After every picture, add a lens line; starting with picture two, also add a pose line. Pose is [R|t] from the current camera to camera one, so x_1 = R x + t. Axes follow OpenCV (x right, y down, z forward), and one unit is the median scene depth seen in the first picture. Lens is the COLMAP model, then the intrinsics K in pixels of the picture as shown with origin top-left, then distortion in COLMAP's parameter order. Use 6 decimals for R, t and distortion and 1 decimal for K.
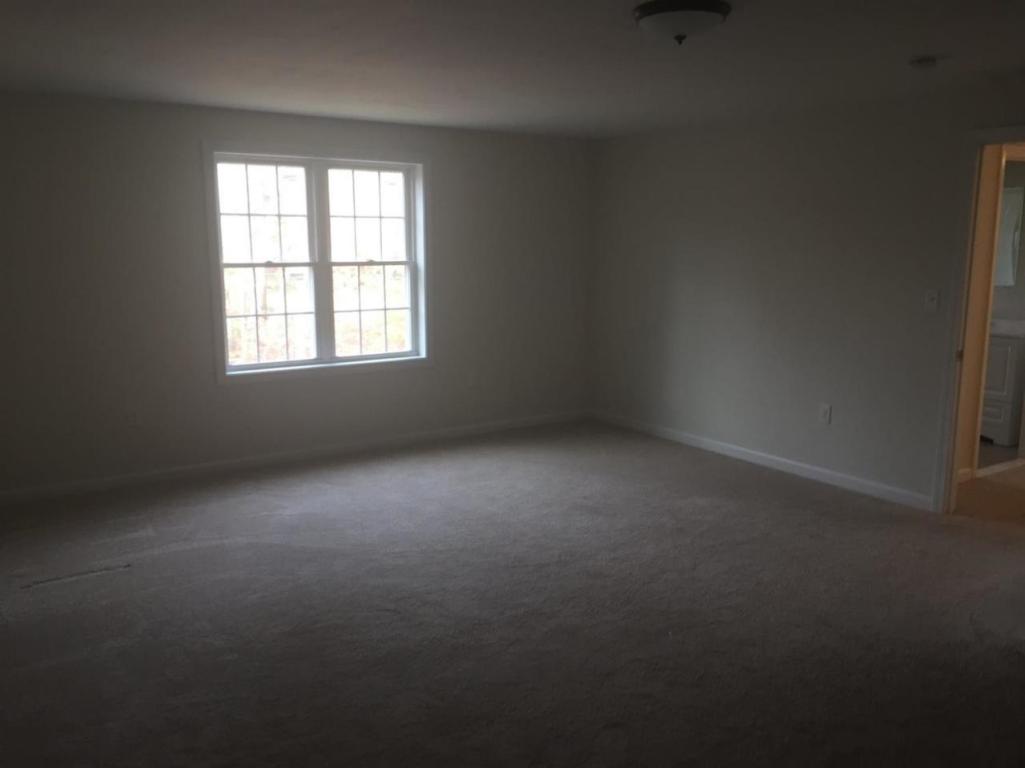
lens RADIAL K [[876.9, 0, 512.5], [0, 876.9, 384.0], [0, 0, 1]] dist [0.102282, -0.121877]
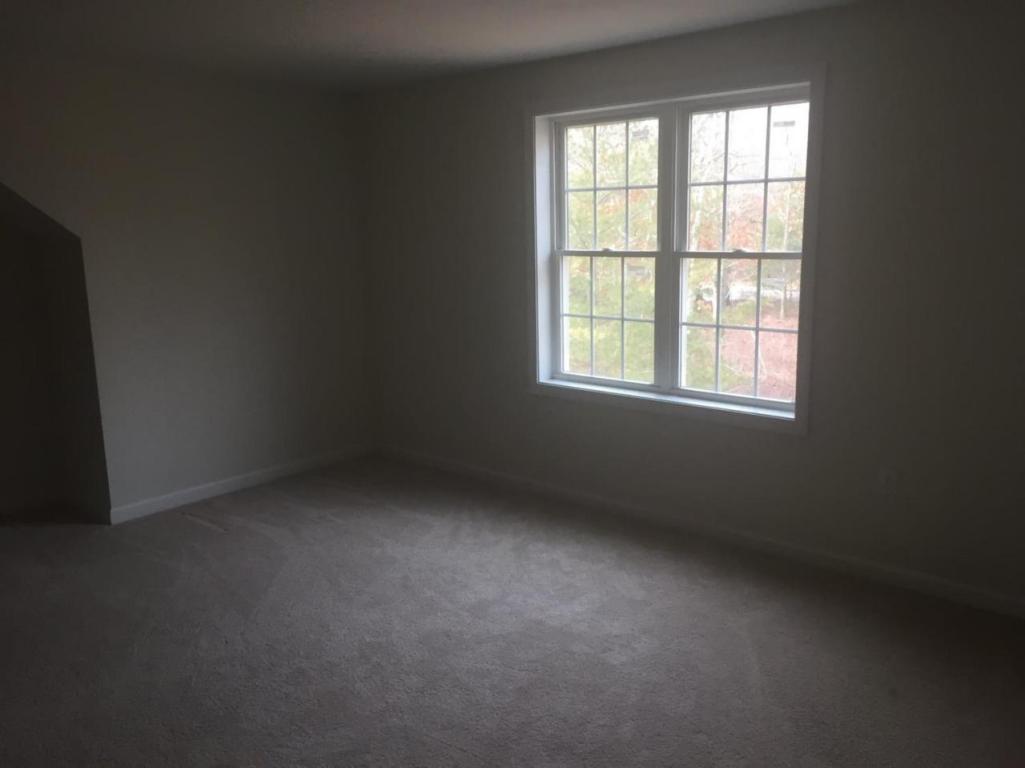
lens RADIAL K [[876.9, 0, 512.5], [0, 876.9, 384.0], [0, 0, 1]] dist [0.102282, -0.121877]
pose [[0.253924, 0.167976, -0.952526, 0.435591], [-0.151942, 0.979505, 0.132229, -0.107983], [0.955215, 0.111152, 0.274243, 0.695544]]
